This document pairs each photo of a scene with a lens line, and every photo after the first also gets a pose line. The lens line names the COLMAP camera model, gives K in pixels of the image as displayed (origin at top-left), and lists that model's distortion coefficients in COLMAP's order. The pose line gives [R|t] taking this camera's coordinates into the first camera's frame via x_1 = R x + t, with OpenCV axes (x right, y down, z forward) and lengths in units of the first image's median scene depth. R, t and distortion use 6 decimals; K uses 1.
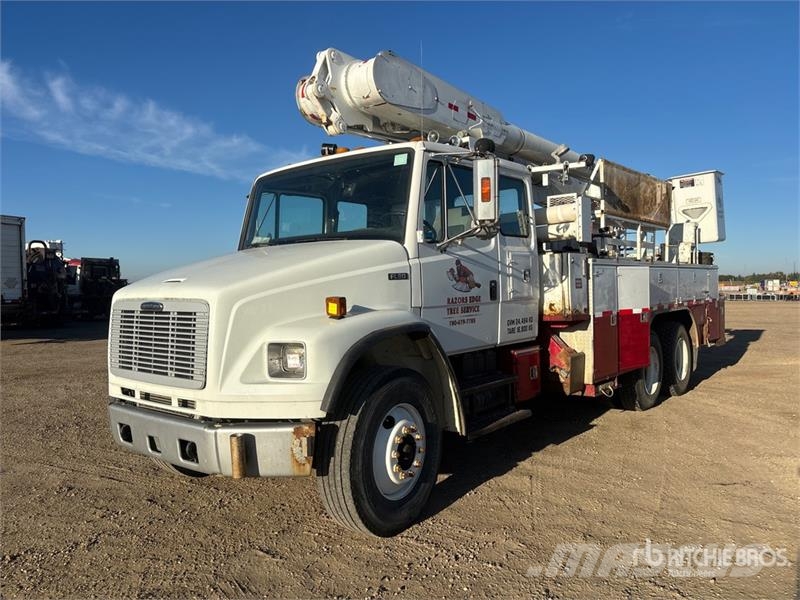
lens RADIAL K [[596.8, 0, 395.9], [0, 596.8, 298.8], [0, 0, 1]] dist [0.058390, -0.048798]
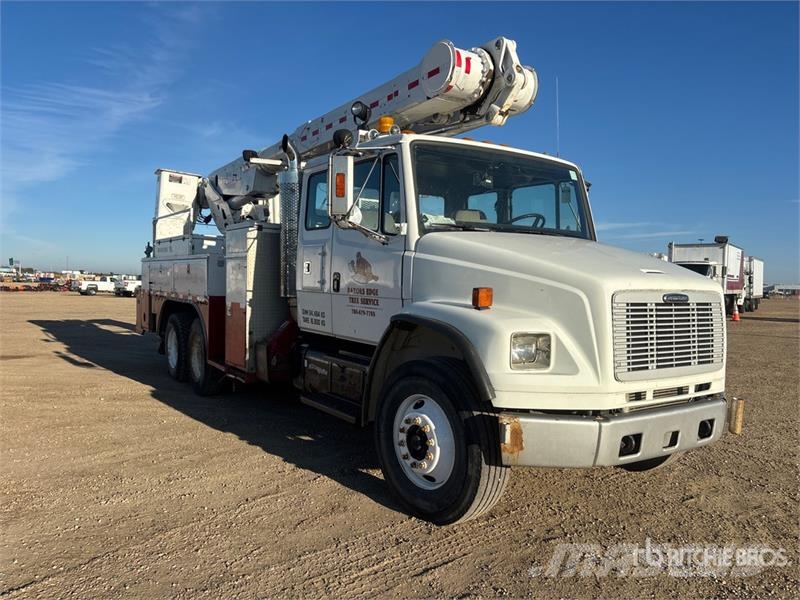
lens RADIAL K [[596.8, 0, 397.3], [0, 596.8, 301.0], [0, 0, 1]] dist [0.058390, -0.048798]
pose [[0.293067, -0.012857, 0.956006, -1.185978], [-0.007604, 0.999847, 0.015778, 0.004301], [-0.956062, -0.011893, 0.292924, 0.923850]]
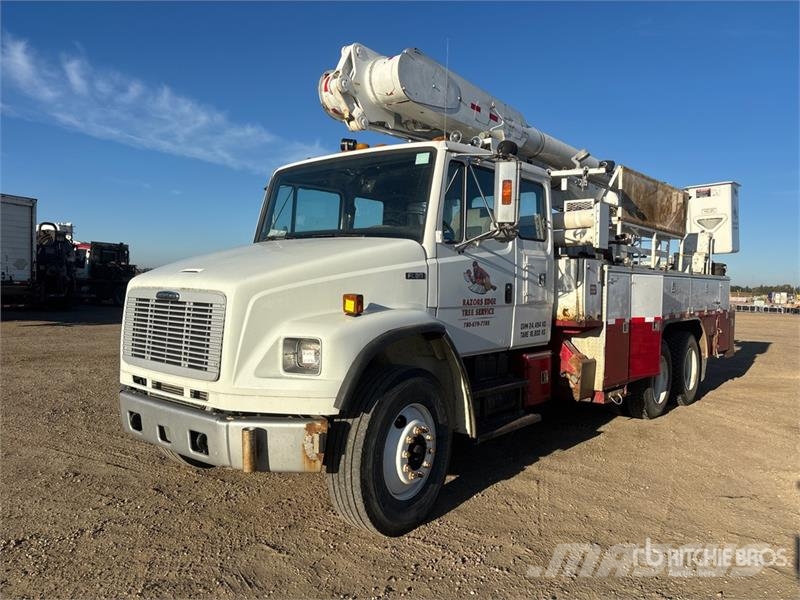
lens RADIAL K [[596.8, 0, 404.0], [0, 596.8, 297.9], [0, 0, 1]] dist [0.058390, -0.048798]
pose [[0.999118, 0.041926, 0.002397, -0.013868], [-0.041935, 0.999113, 0.003932, -0.003272], [-0.002230, -0.004029, 0.999989, 0.003784]]
